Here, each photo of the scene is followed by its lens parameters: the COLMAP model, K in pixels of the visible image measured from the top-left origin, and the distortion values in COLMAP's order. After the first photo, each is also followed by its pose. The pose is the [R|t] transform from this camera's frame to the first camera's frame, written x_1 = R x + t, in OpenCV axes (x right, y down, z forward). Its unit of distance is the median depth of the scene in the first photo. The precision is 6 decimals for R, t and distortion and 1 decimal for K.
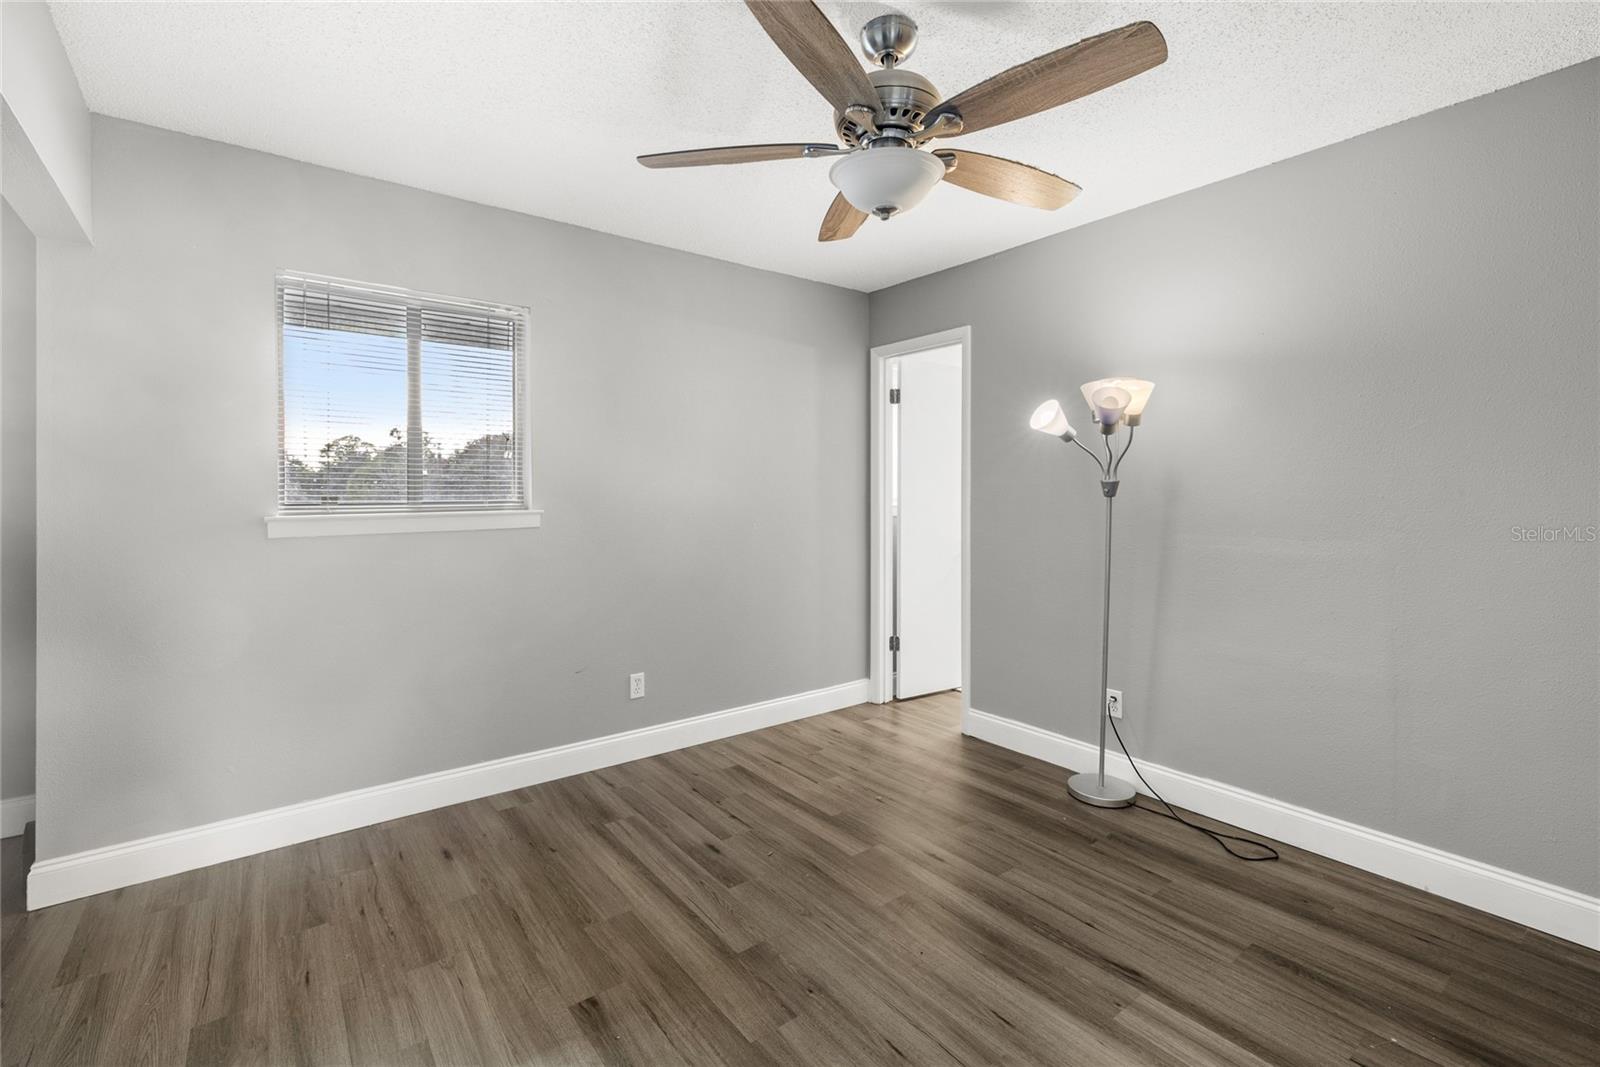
lens RADIAL K [[701.6, 0, 801.8], [0, 701.6, 498.2], [0, 0, 1]] dist [0.012090, -0.000721]
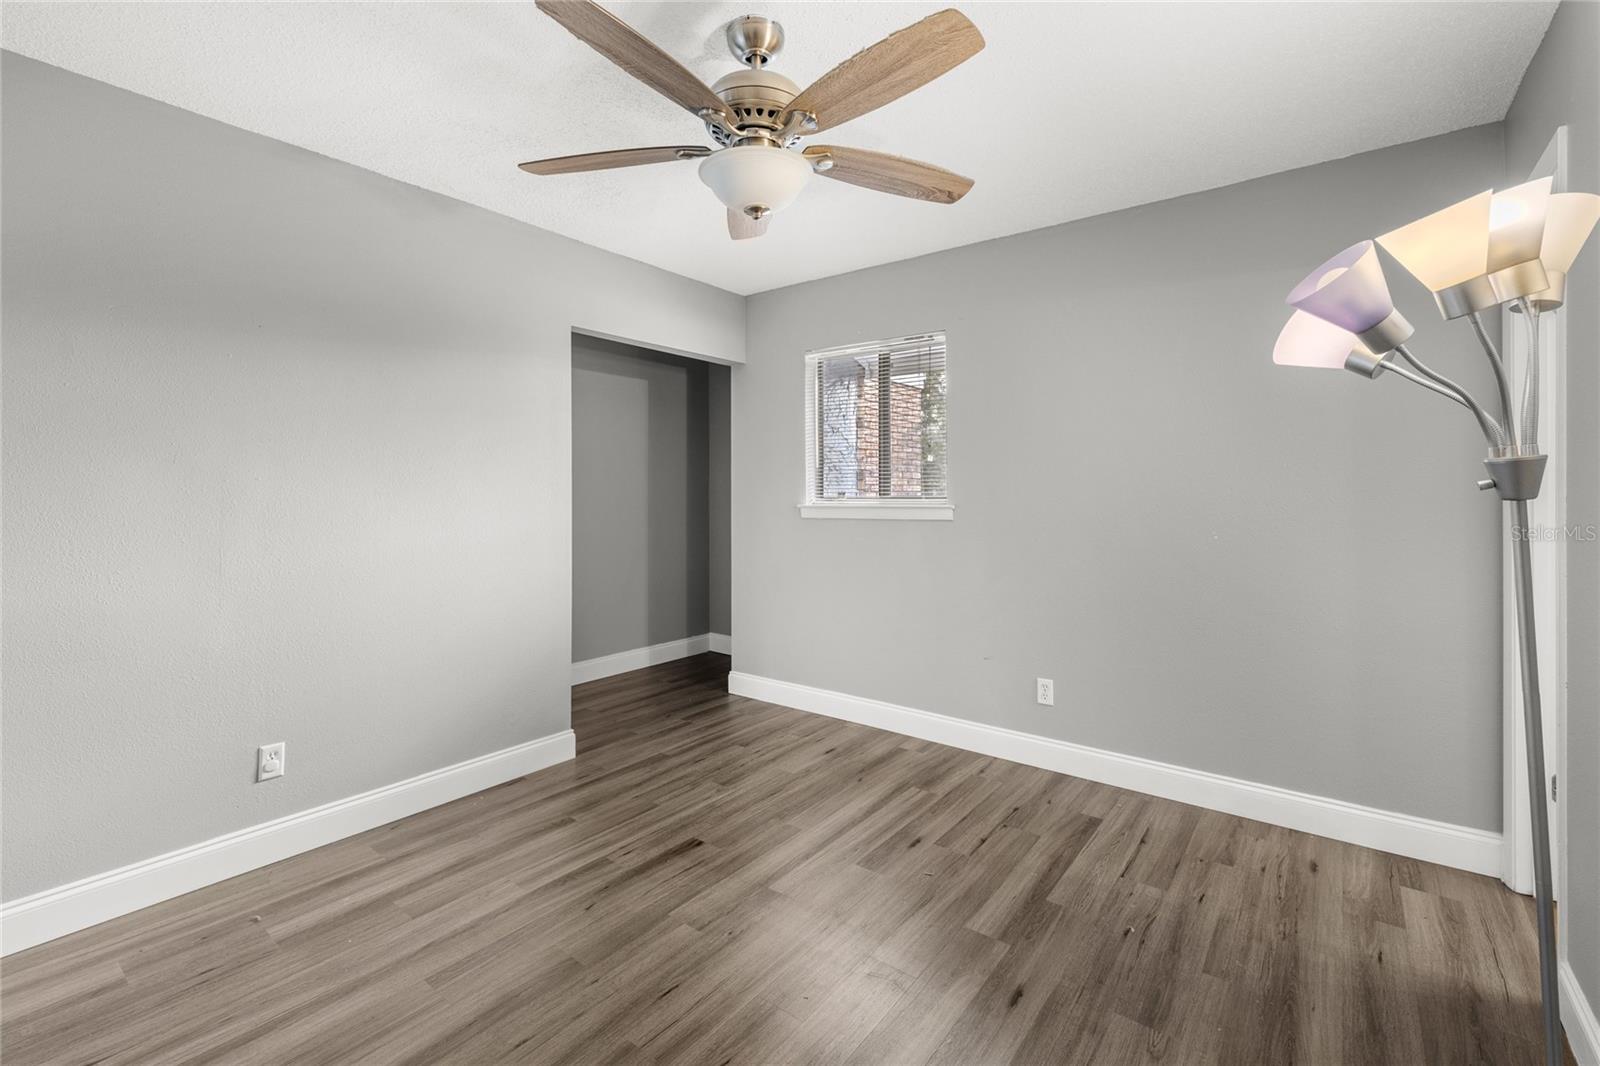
lens RADIAL K [[701.6, 0, 815.5], [0, 701.6, 488.9], [0, 0, 1]] dist [0.012090, -0.000721]
pose [[0.271899, -0.001491, -0.962325, 0.676748], [-0.009379, 0.999947, -0.004199, -0.002540], [0.962280, 0.010167, 0.271870, 0.490689]]
